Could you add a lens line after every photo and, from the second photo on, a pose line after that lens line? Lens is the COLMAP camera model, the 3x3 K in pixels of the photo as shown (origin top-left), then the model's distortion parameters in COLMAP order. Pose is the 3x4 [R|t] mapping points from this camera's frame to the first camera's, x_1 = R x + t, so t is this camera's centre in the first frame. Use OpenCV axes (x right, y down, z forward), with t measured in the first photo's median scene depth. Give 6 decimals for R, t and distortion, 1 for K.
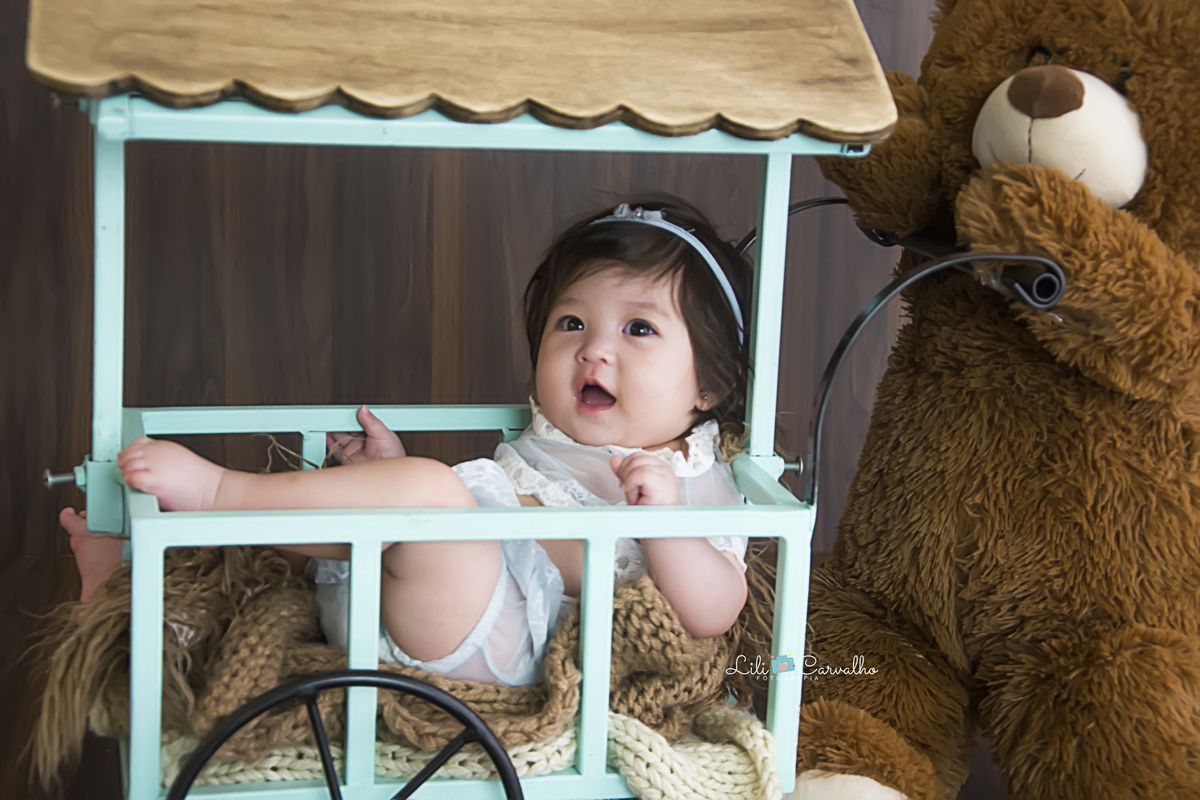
lens RADIAL K [[2237.7, 0, 601.4], [0, 2237.7, 418.0], [0, 0, 1]] dist [0.302001, 0.238813]
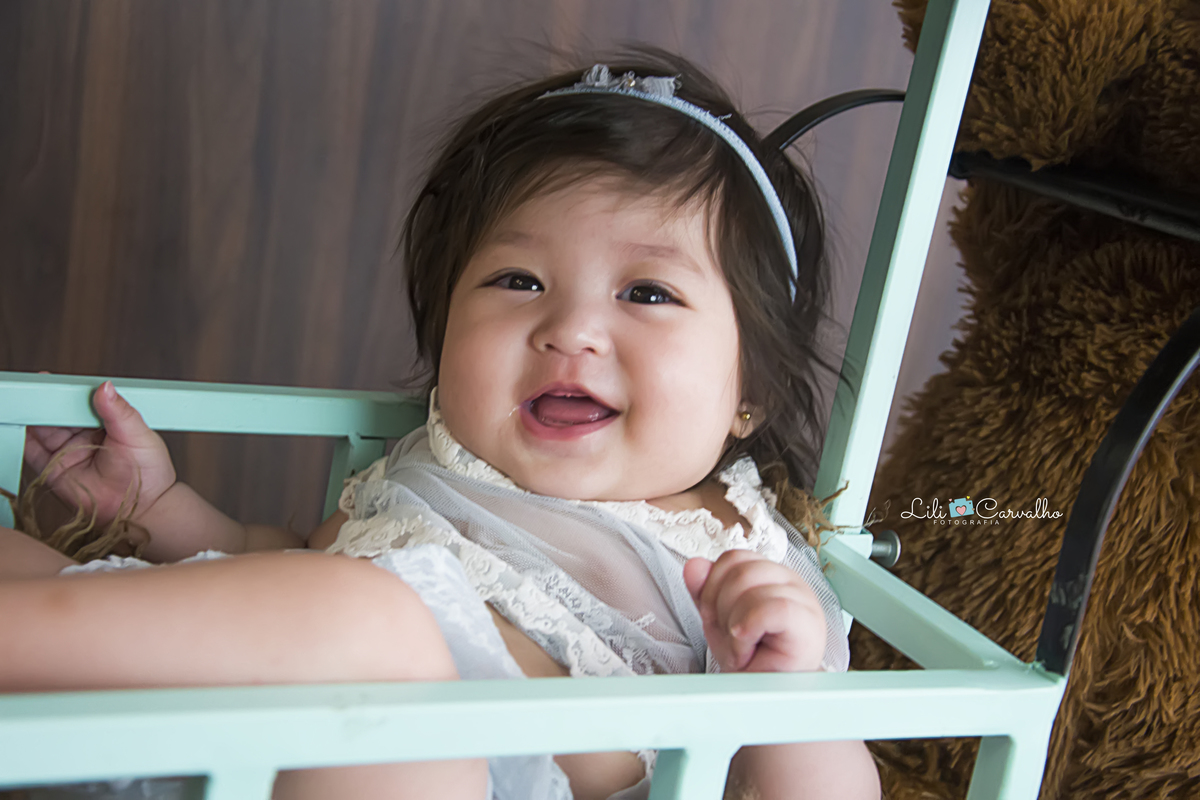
lens RADIAL K [[1917.7, 0, 600.3], [0, 1917.7, 418.1], [0, 0, 1]] dist [0.198162, 0.141310]
pose [[0.954070, 0.066223, 0.292171, -0.135302], [-0.086381, 0.994652, 0.056626, -0.034941], [-0.286859, -0.079264, 0.954688, 0.557987]]
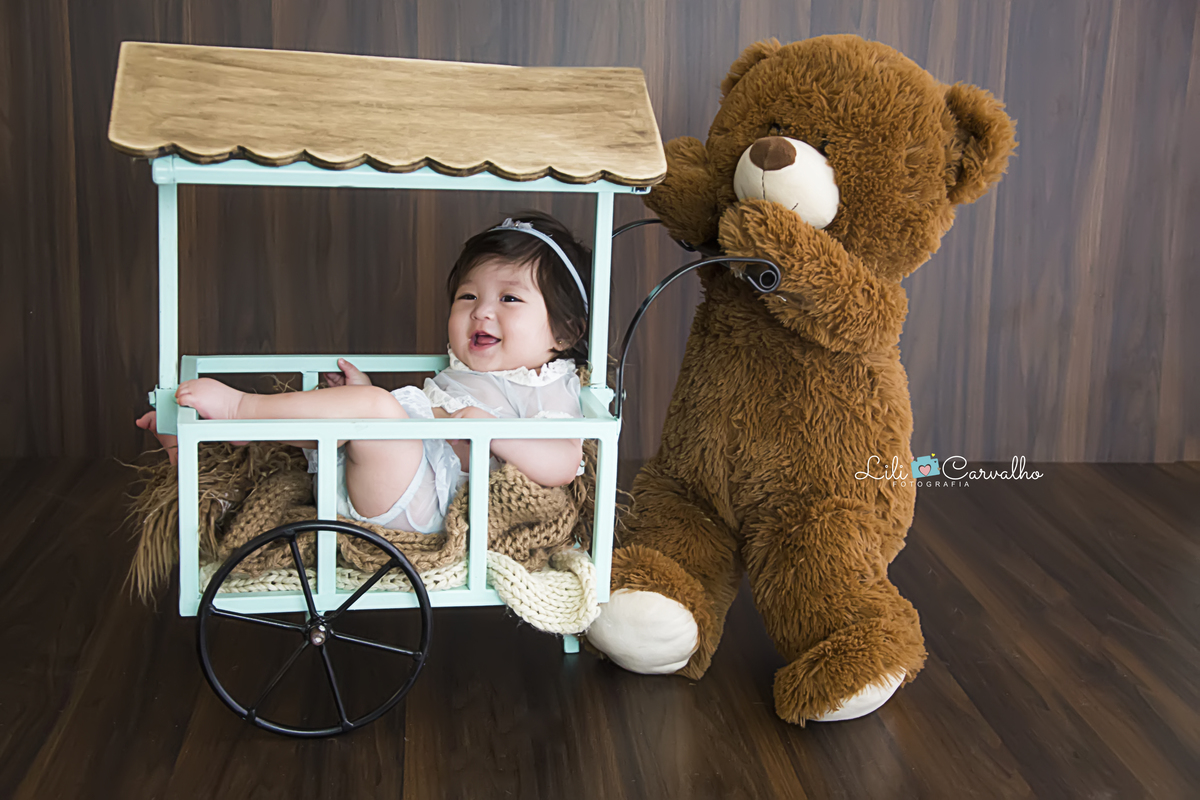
lens RADIAL K [[1702.2, 0, 601.7], [0, 1702.2, 416.7], [0, 0, 1]] dist [0.127970, 0.048592]
pose [[0.999865, 0.003150, -0.016146, 0.093988], [-0.002784, 0.999739, 0.022675, 0.010205], [0.016214, -0.022627, 0.999612, -0.166369]]
